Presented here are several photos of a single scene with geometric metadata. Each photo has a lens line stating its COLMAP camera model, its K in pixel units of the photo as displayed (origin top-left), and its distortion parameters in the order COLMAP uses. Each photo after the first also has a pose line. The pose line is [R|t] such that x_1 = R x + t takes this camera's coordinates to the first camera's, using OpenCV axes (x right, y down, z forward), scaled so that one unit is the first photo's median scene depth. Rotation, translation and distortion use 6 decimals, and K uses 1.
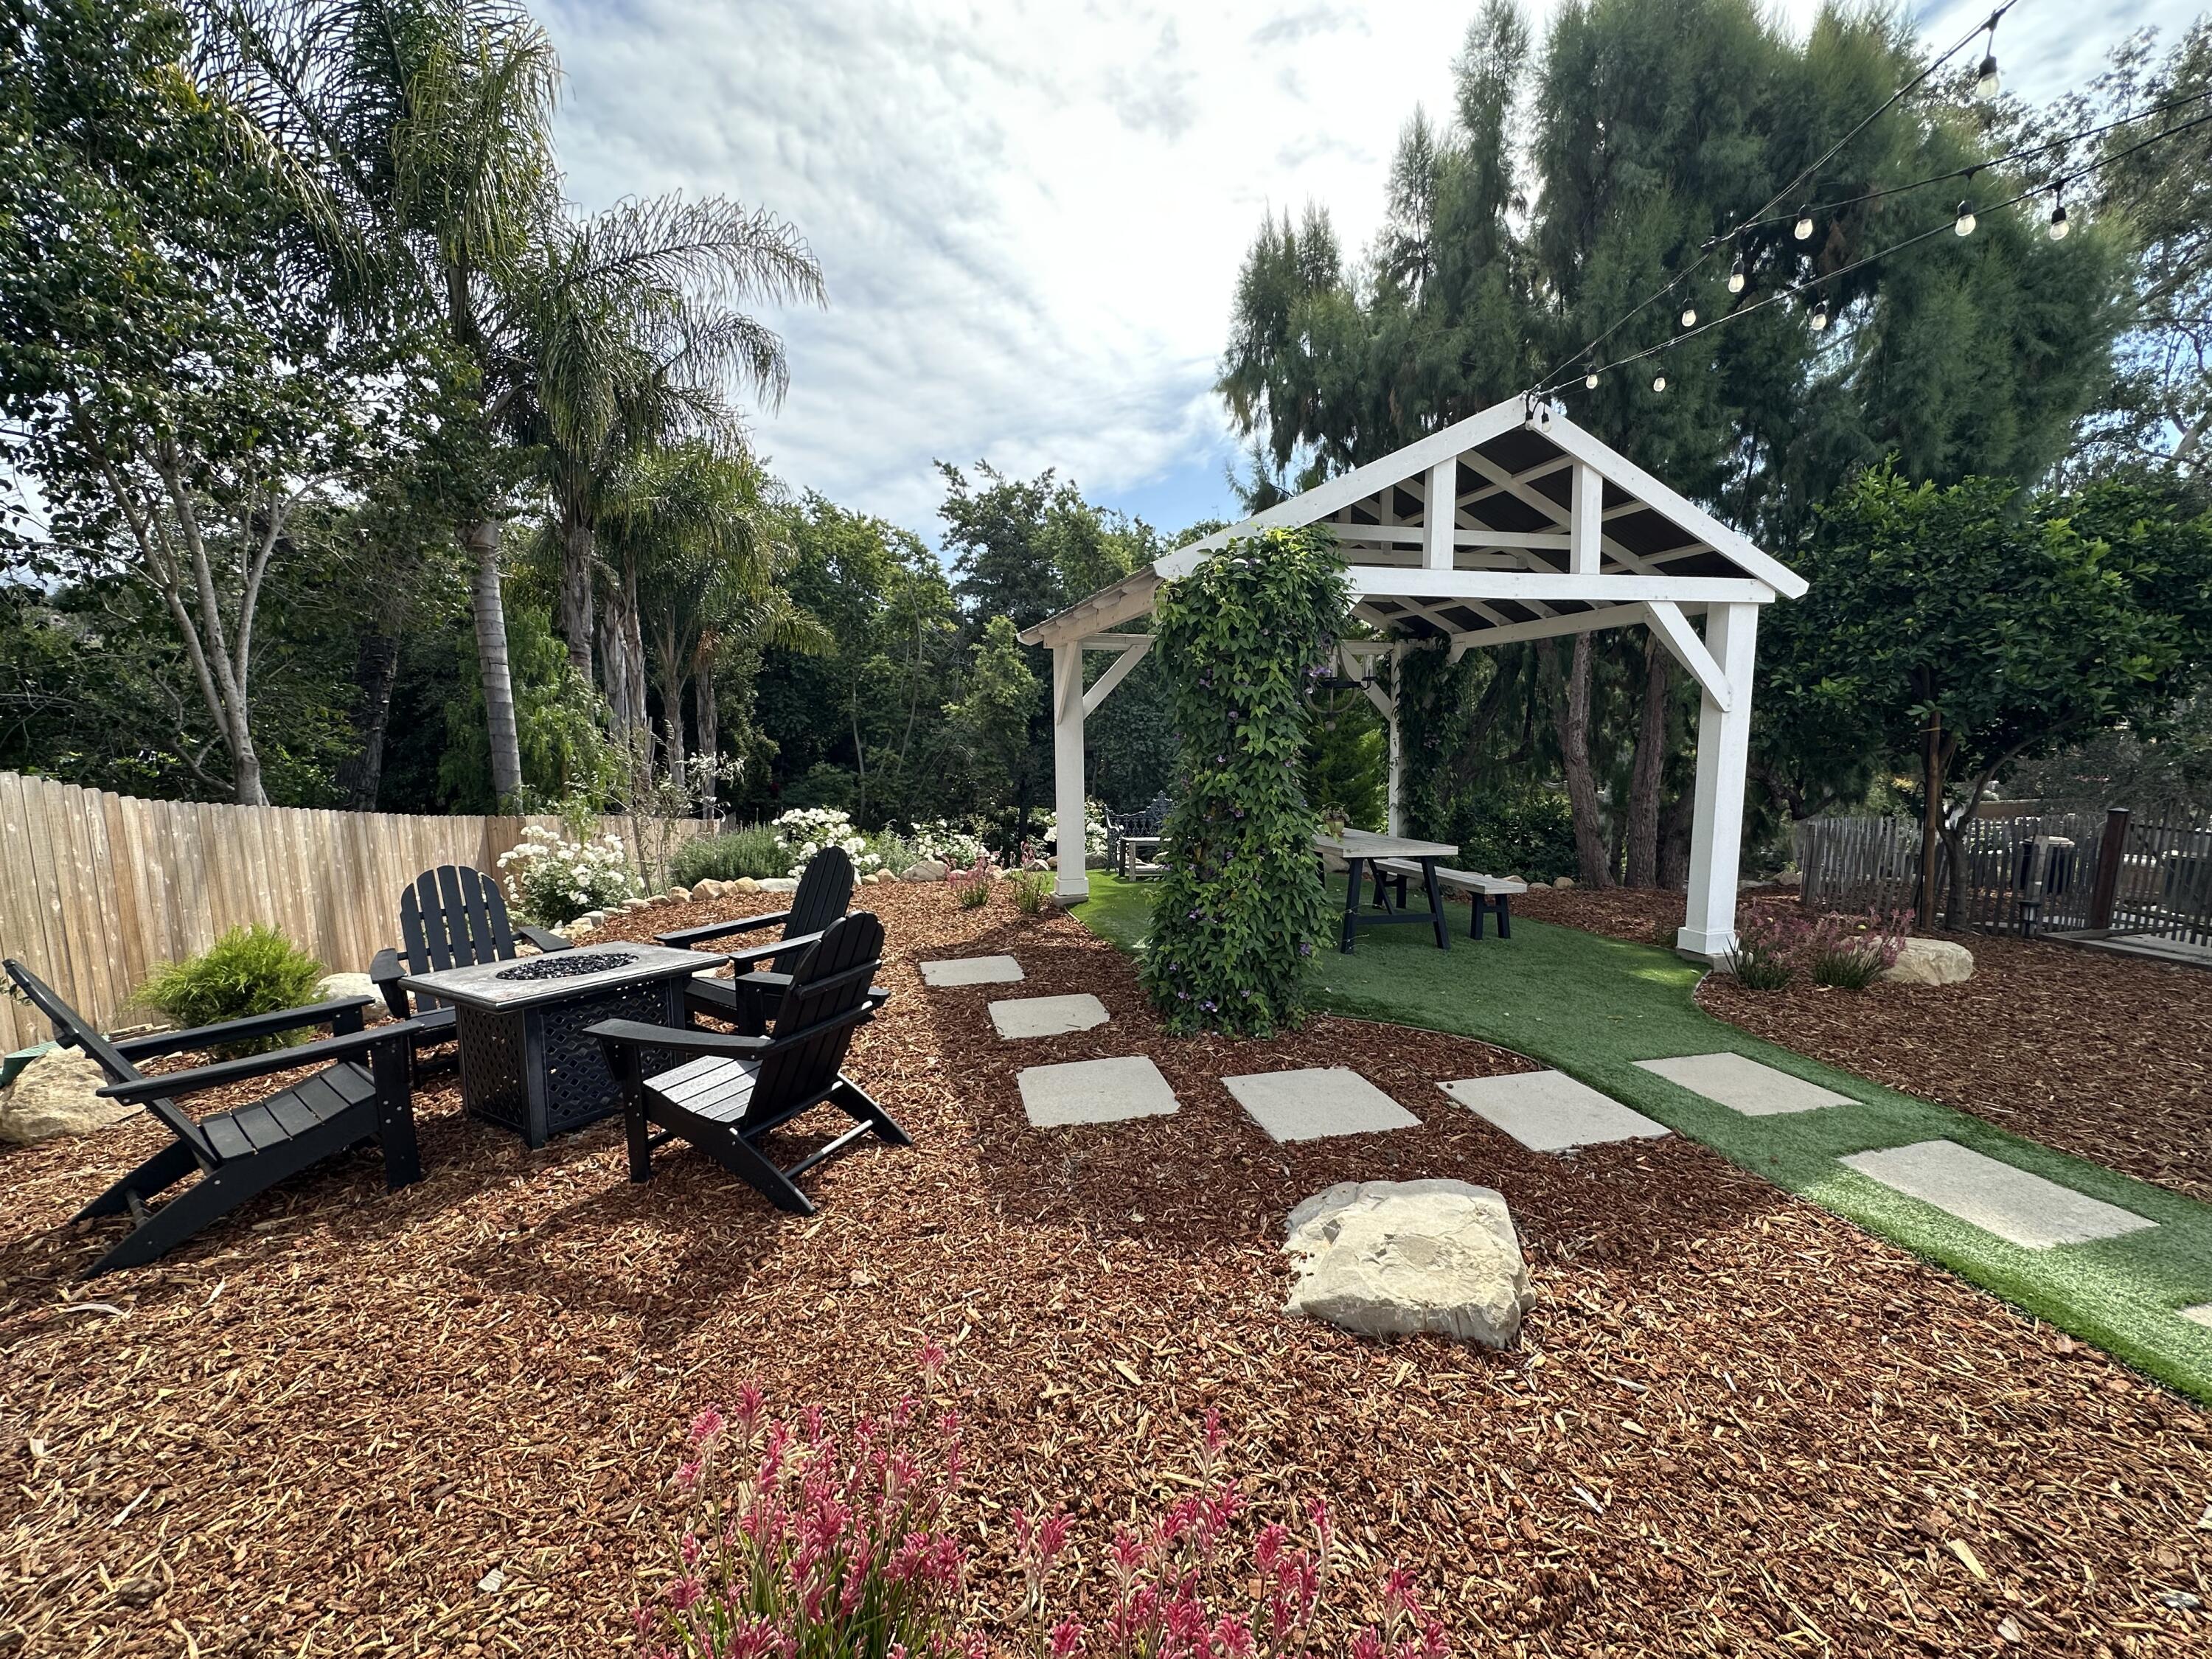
lens RADIAL K [[878.0, 0, 1107.7], [0, 878.0, 824.8], [0, 0, 1]] dist [-0.000986, 0.000369]
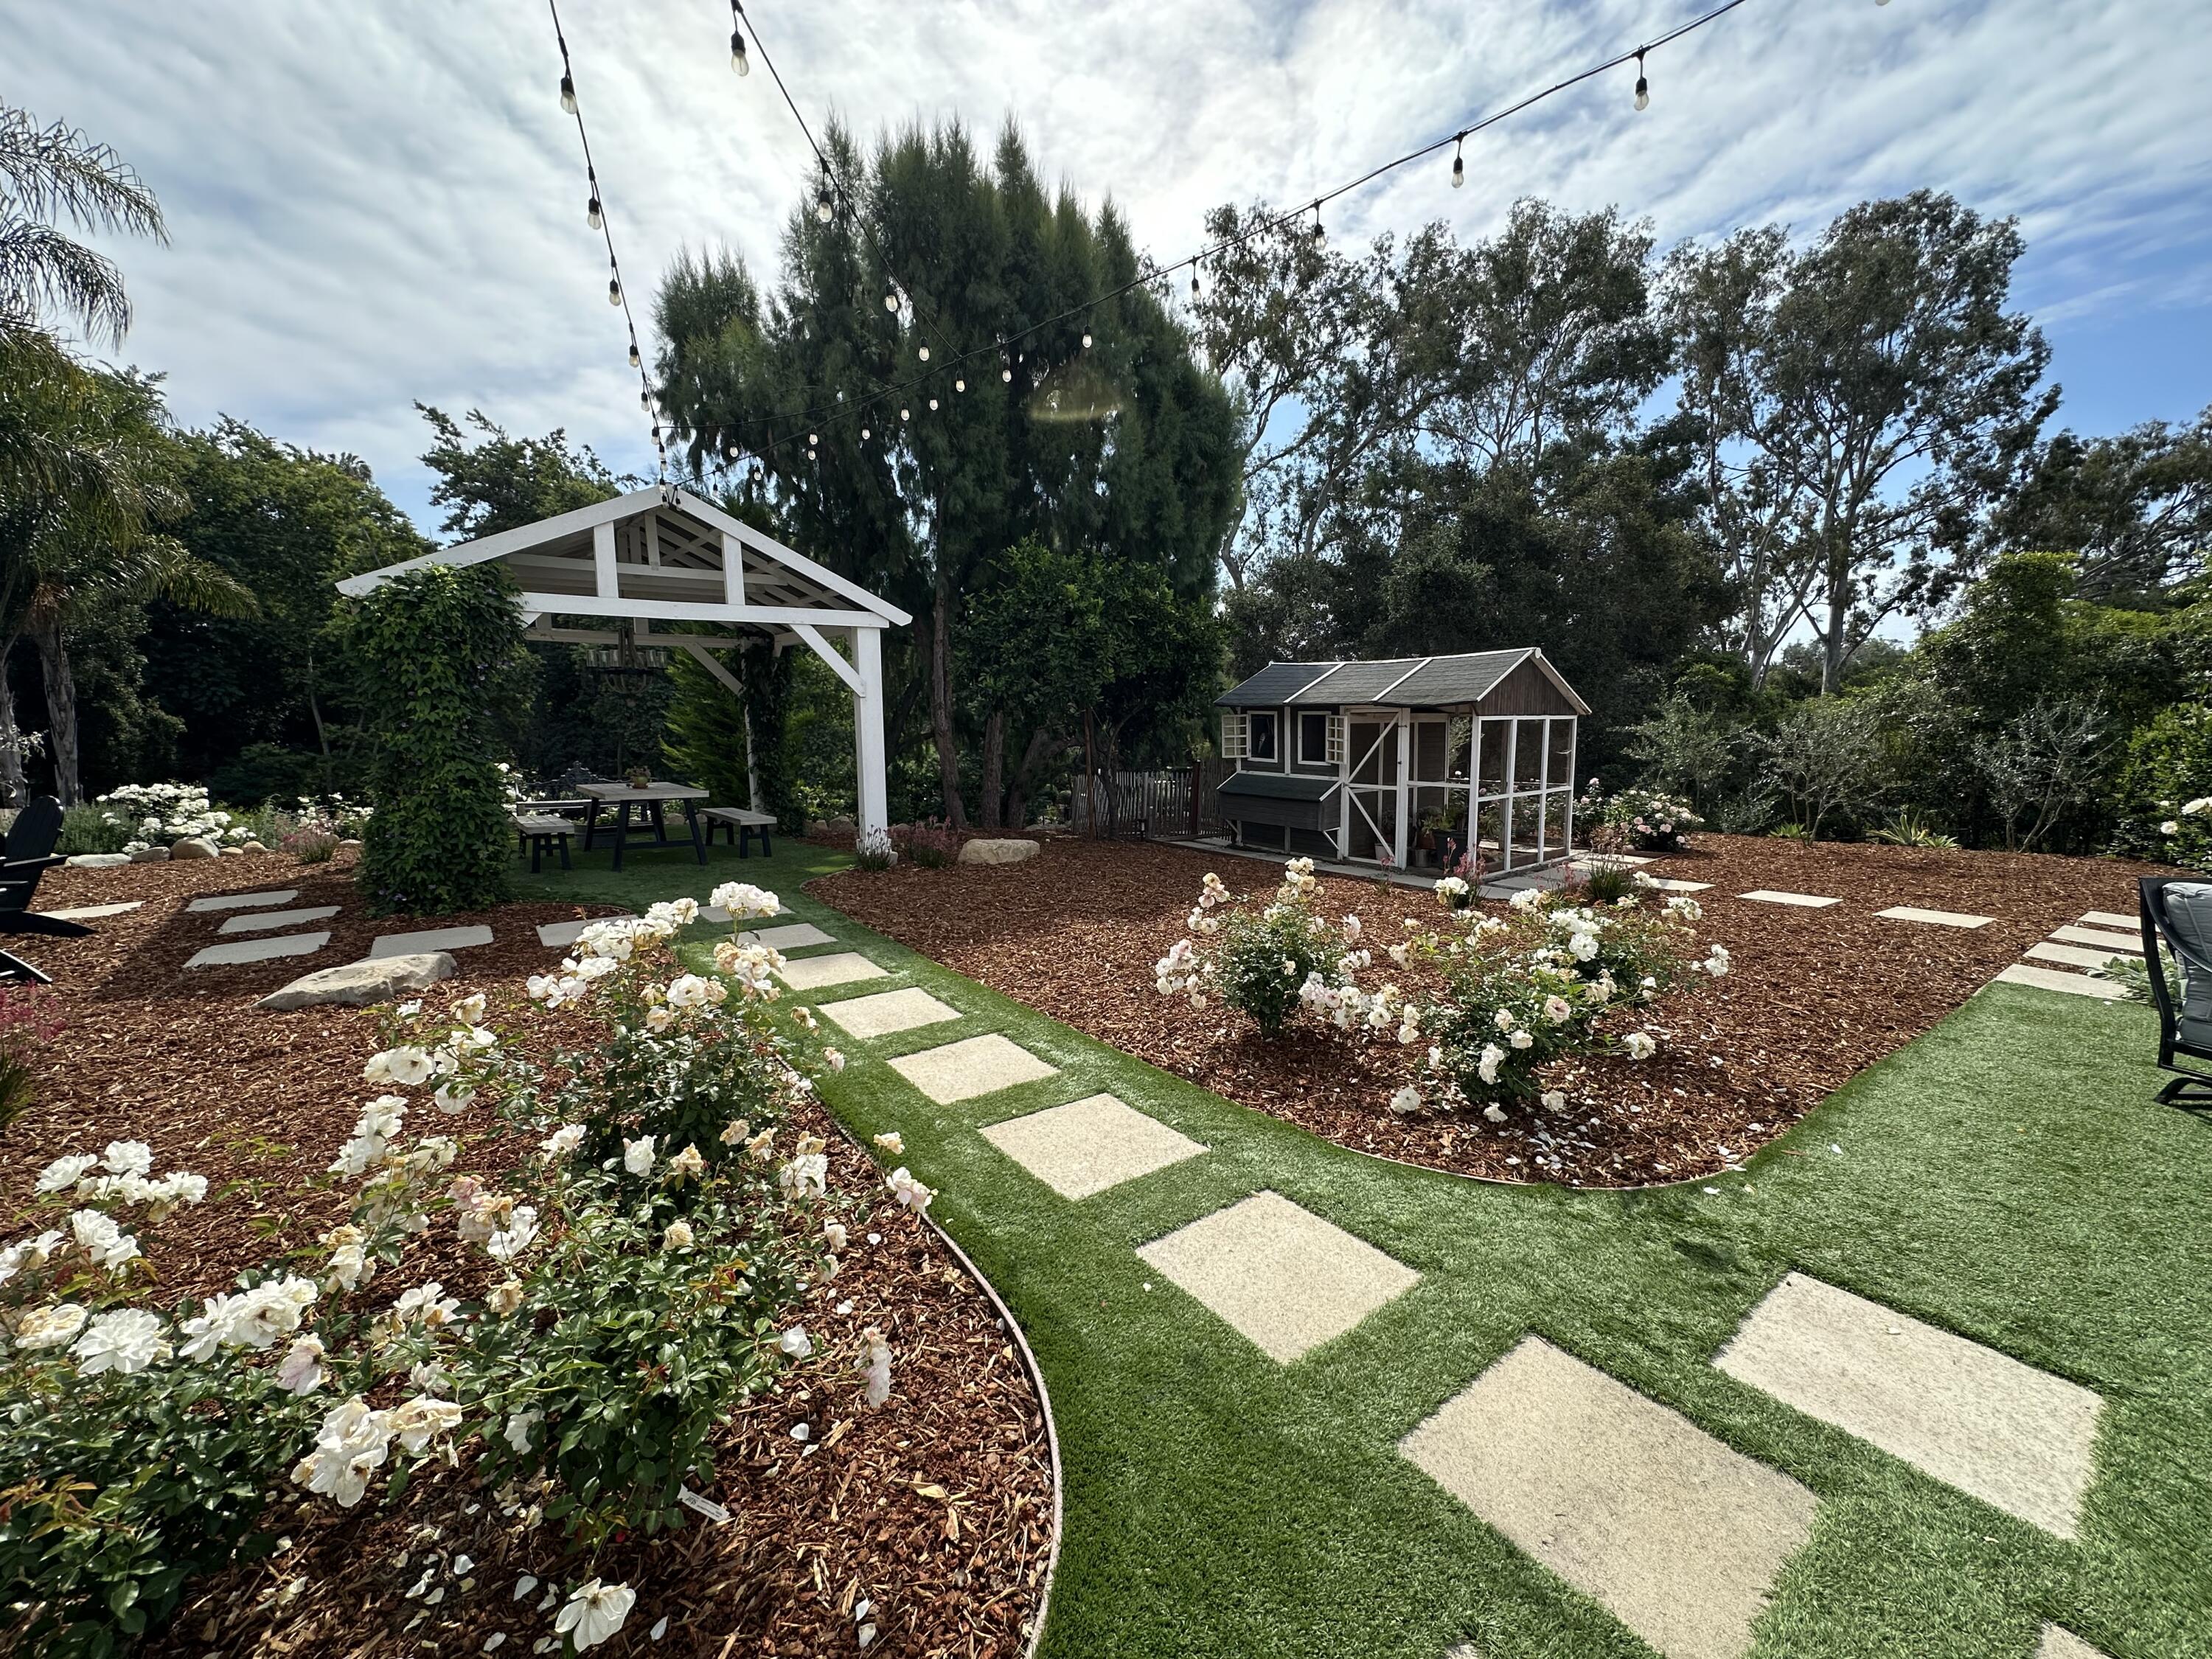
lens RADIAL K [[878.0, 0, 1107.7], [0, 878.0, 824.8], [0, 0, 1]] dist [-0.000986, 0.000369]
pose [[0.919036, -0.042802, 0.391843, 0.219271], [0.034088, 0.998993, 0.029171, 0.030230], [-0.392697, -0.013453, 0.919570, -0.272321]]
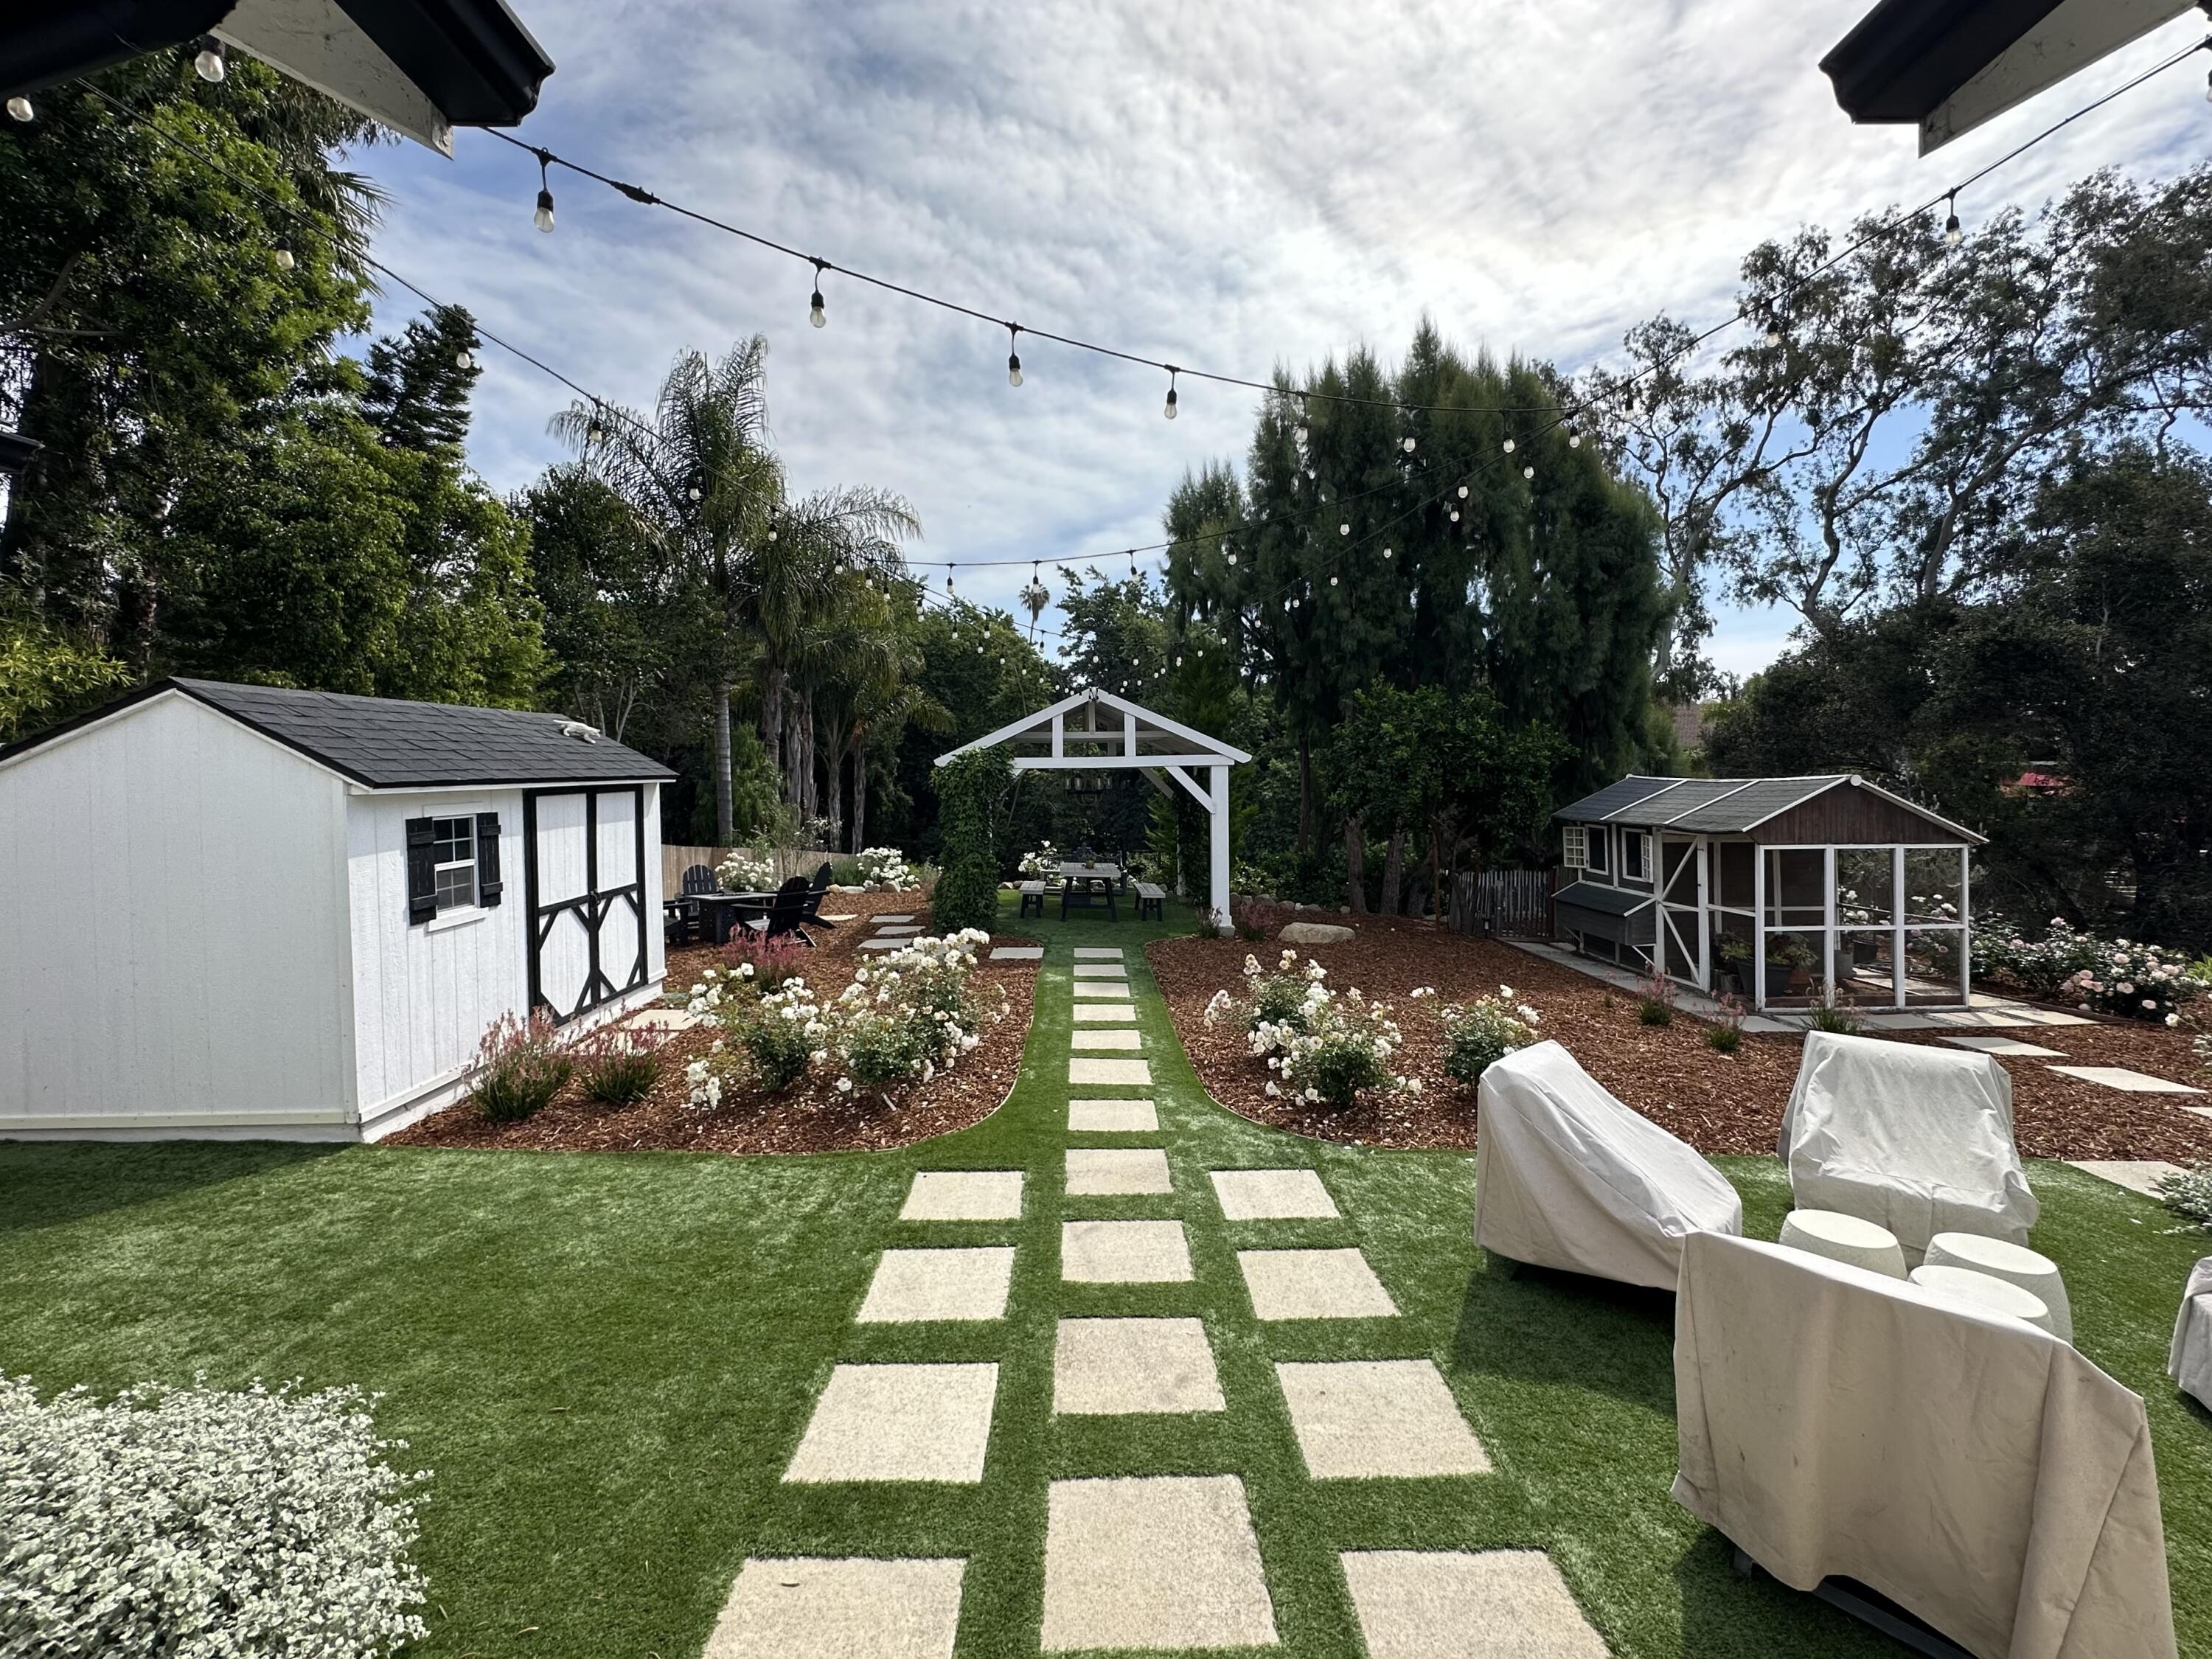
lens RADIAL K [[938.8, 0, 1107.0], [0, 938.8, 770.5], [0, 0, 1]] dist [0.000290, -0.000191]
pose [[0.975327, 0.006329, -0.220673, 0.435329], [-0.029790, 0.994220, -0.103150, 0.006754], [0.218744, 0.107178, 0.969878, -0.609865]]
